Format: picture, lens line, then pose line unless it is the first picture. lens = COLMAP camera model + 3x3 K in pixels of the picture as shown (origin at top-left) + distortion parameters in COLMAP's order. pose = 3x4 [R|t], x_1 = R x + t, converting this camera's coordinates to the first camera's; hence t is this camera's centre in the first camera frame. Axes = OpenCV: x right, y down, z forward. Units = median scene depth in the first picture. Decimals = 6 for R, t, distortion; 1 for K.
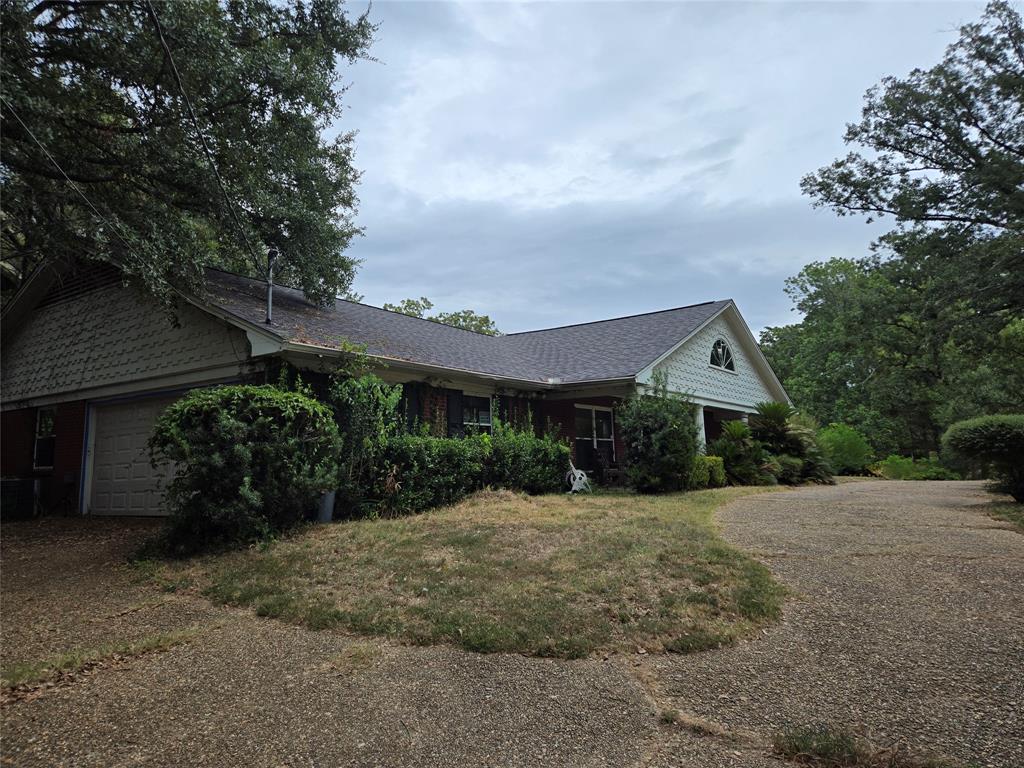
lens RADIAL K [[673.6, 0, 511.9], [0, 673.6, 365.7], [0, 0, 1]] dist [0.077587, -0.067981]
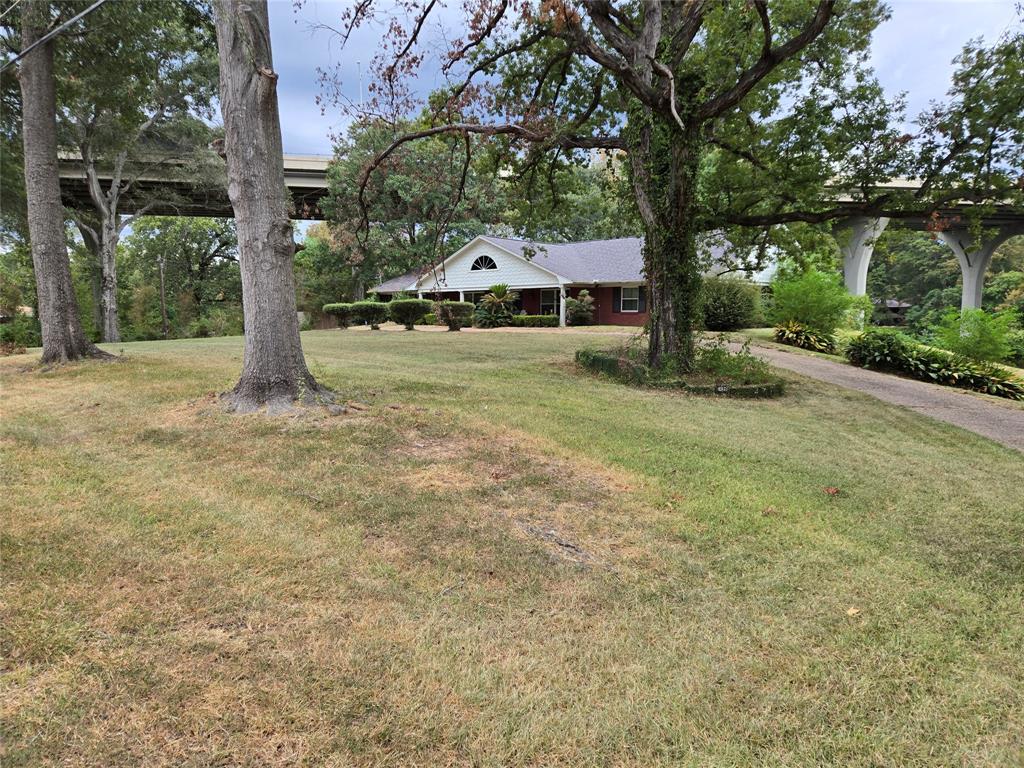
lens RADIAL K [[673.6, 0, 511.9], [0, 673.6, 365.7], [0, 0, 1]] dist [0.077587, -0.067981]
pose [[-0.150440, 0.114247, -0.981996, 3.276549], [0.164164, 0.982397, 0.089144, 0.169302], [0.974894, -0.147797, -0.166547, 1.942757]]
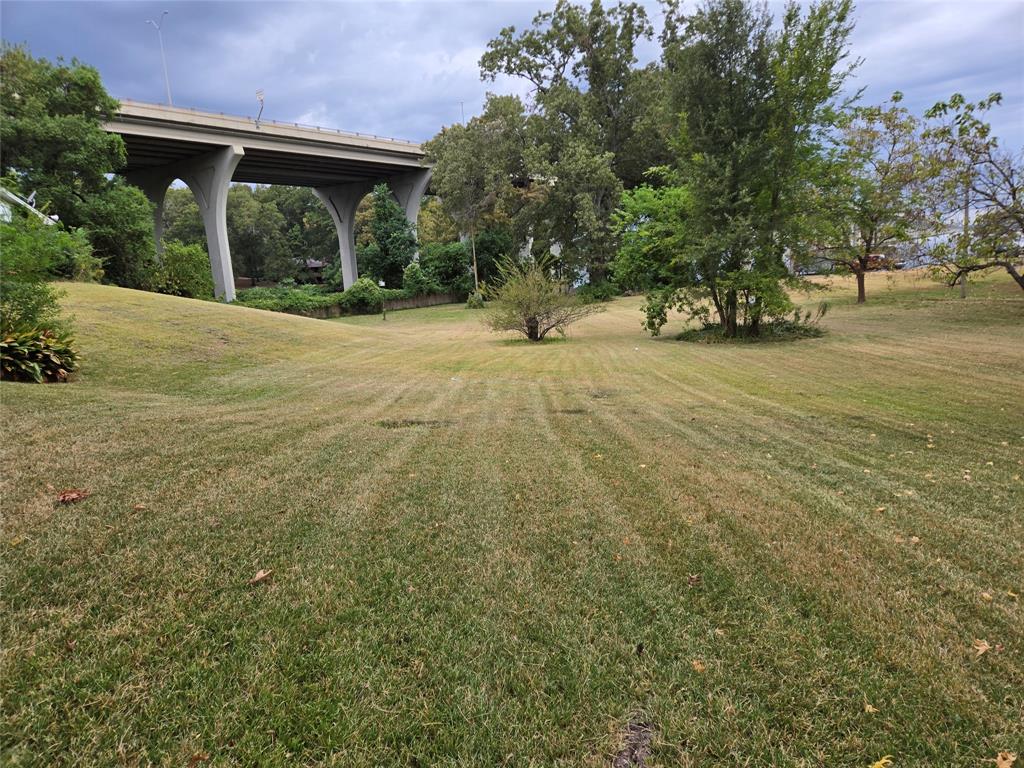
lens RADIAL K [[671.1, 0, 513.1], [0, 671.1, 387.2], [0, 0, 1]] dist [0.080954, -0.071101]
pose [[0.566769, 0.154262, -0.809306, 2.760674], [0.165107, 0.941120, 0.295014, 0.403281], [0.807164, -0.300826, 0.507928, 2.762382]]
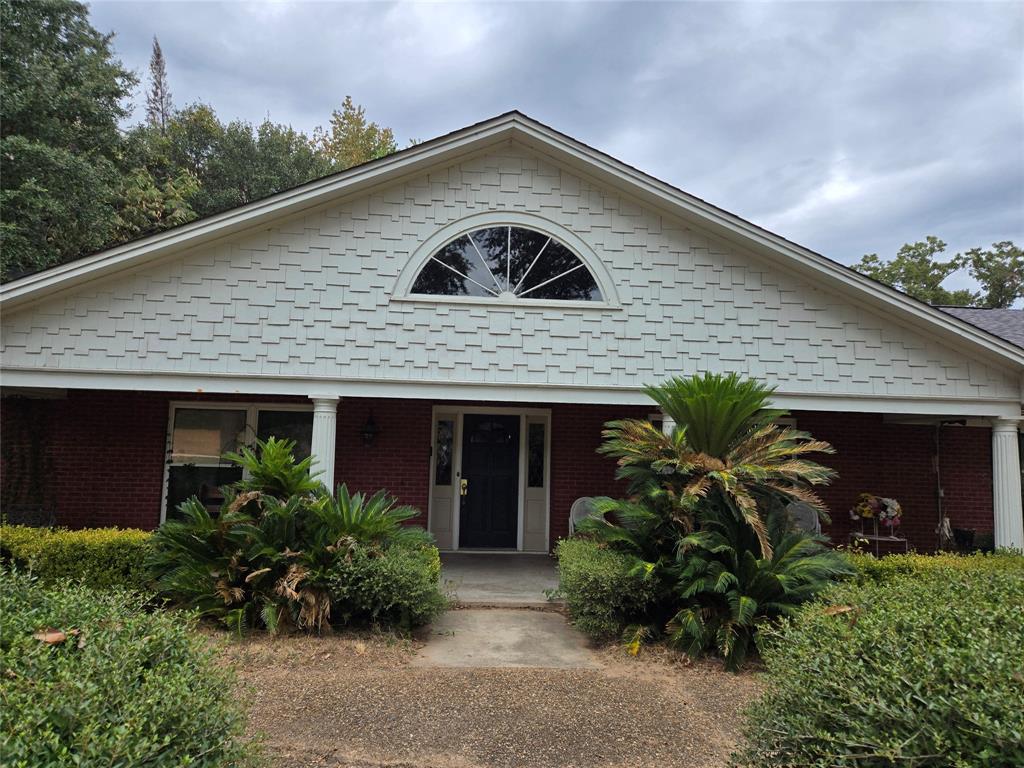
lens RADIAL K [[671.1, 0, 513.1], [0, 671.1, 387.2], [0, 0, 1]] dist [0.080954, -0.071101]
pose [[0.631485, -0.029223, -0.774837, 0.862446], [0.072269, 0.997158, 0.021291, 0.066225], [0.772013, -0.069442, 0.631802, 1.065021]]
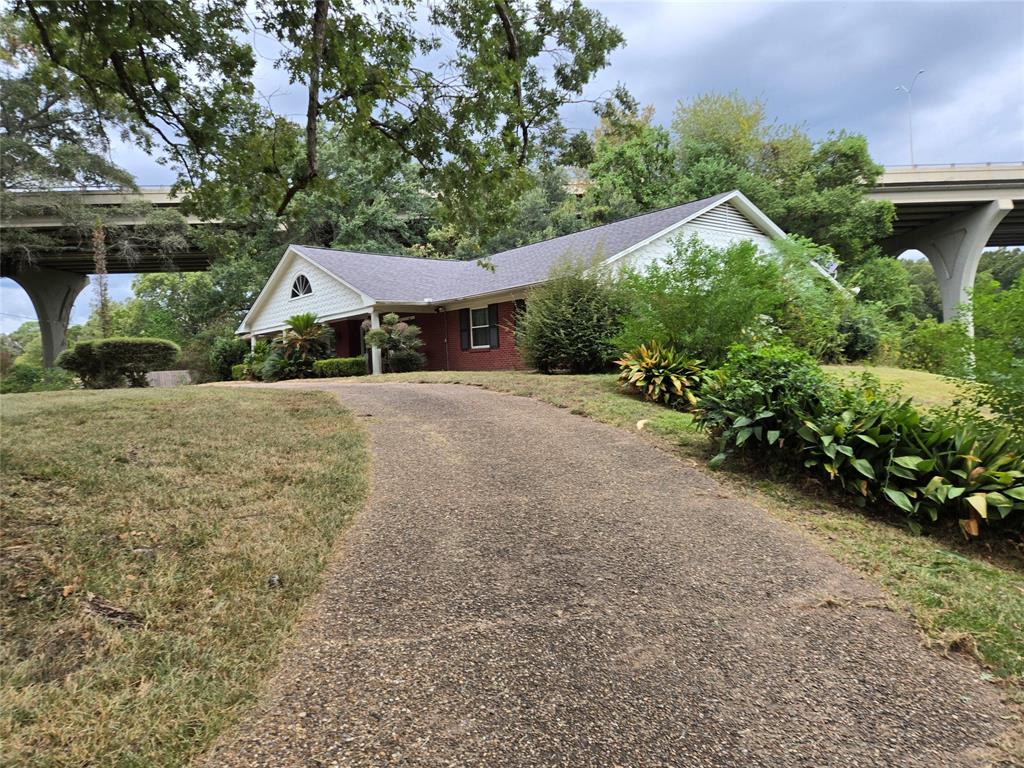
lens RADIAL K [[673.6, 0, 511.9], [0, 673.6, 365.7], [0, 0, 1]] dist [0.077587, -0.067981]
pose [[-0.277749, 0.039091, -0.959858, 2.152156], [0.195142, 0.980636, -0.016530, 0.352300], [0.940625, -0.191899, -0.279999, 2.487706]]
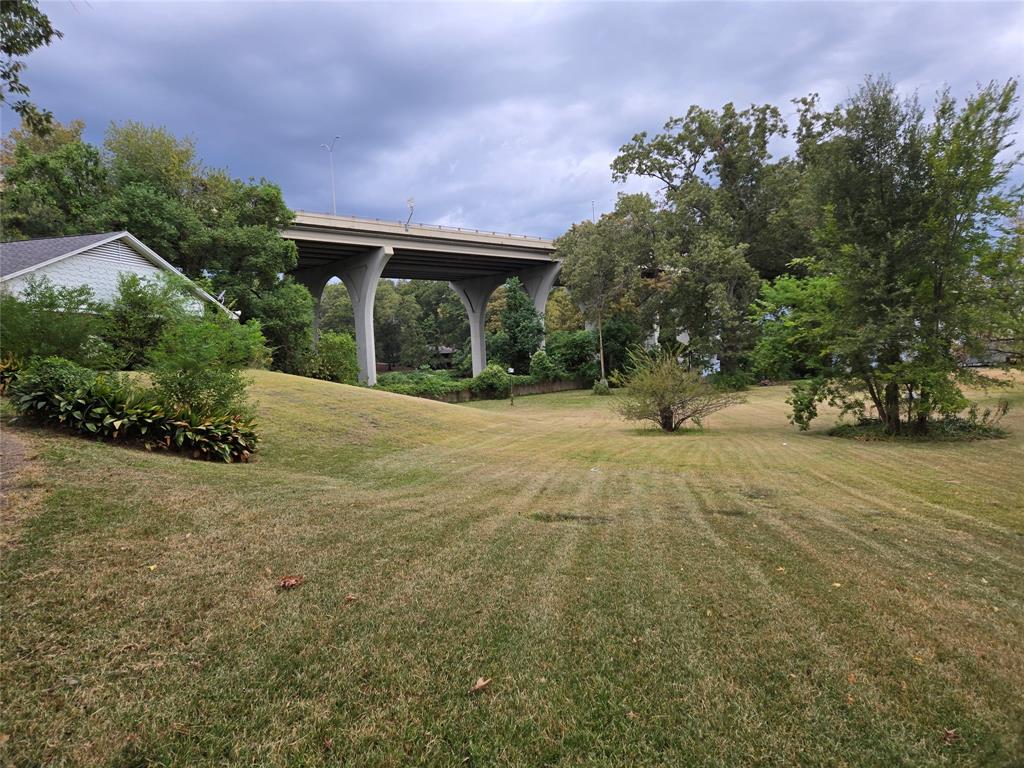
lens RADIAL K [[673.6, 0, 511.9], [0, 673.6, 365.7], [0, 0, 1]] dist [0.077587, -0.067981]
pose [[0.409674, 0.029791, -0.911745, 2.747161], [0.178695, 0.977483, 0.112232, 0.387973], [0.894559, -0.208902, 0.395126, 2.731795]]
